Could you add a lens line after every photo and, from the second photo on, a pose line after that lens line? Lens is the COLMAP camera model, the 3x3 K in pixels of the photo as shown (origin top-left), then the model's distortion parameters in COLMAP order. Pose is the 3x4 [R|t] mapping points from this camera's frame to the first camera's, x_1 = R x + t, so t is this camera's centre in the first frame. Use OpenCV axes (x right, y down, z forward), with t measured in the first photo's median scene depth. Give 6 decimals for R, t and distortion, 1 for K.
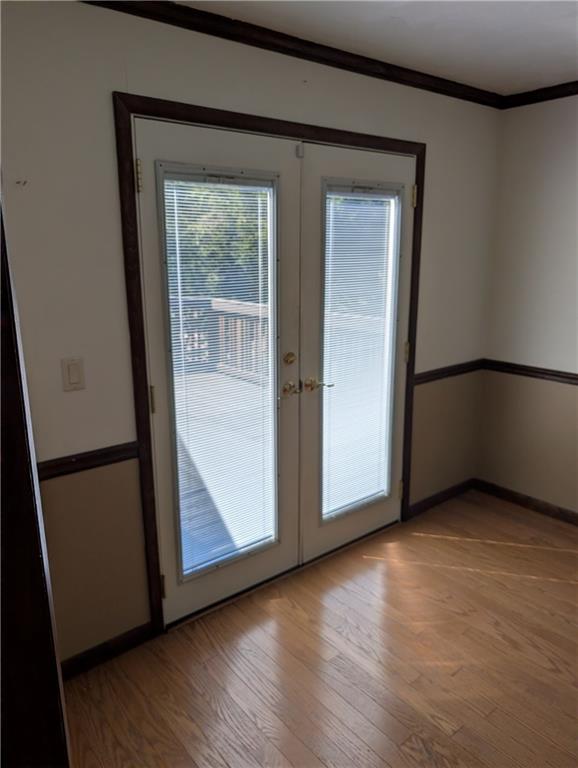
lens RADIAL K [[557.9, 0, 289.1], [0, 557.9, 382.8], [0, 0, 1]] dist [-0.005816, 0.001311]
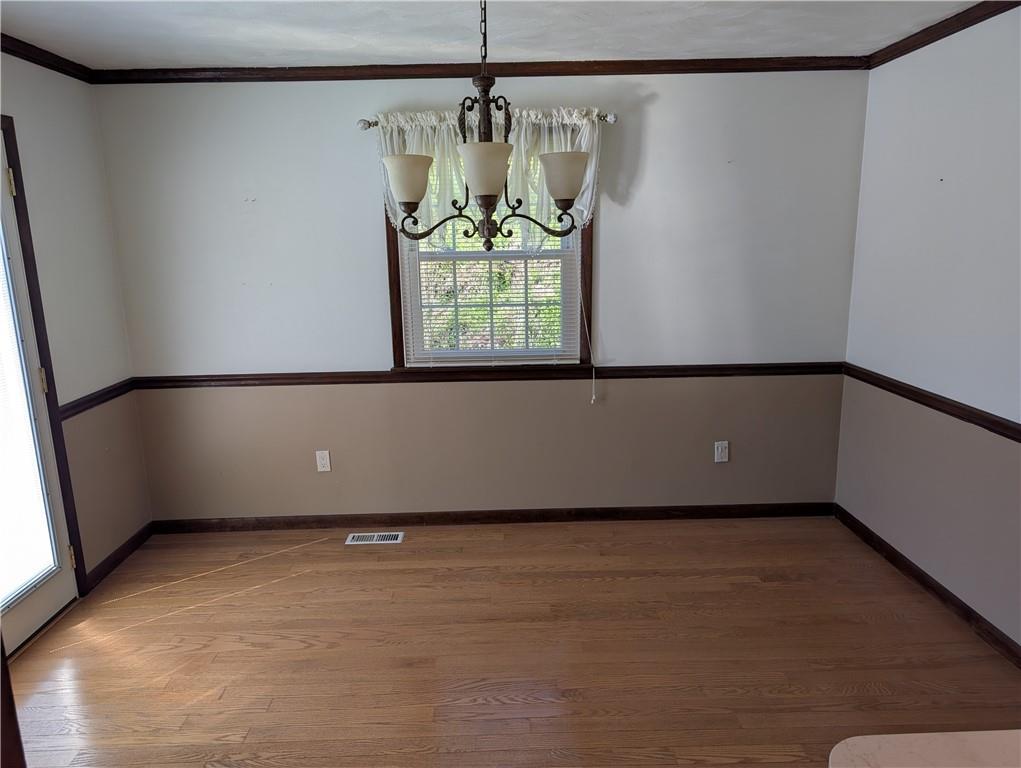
lens RADIAL K [[741.7, 0, 505.9], [0, 741.7, 388.4], [0, 0, 1]] dist [-0.005816, 0.001311]
pose [[0.614847, -0.168051, 0.770533, -0.232931], [0.205564, 0.977409, 0.049140, 0.047130], [-0.761384, 0.128180, 0.635503, -0.180547]]
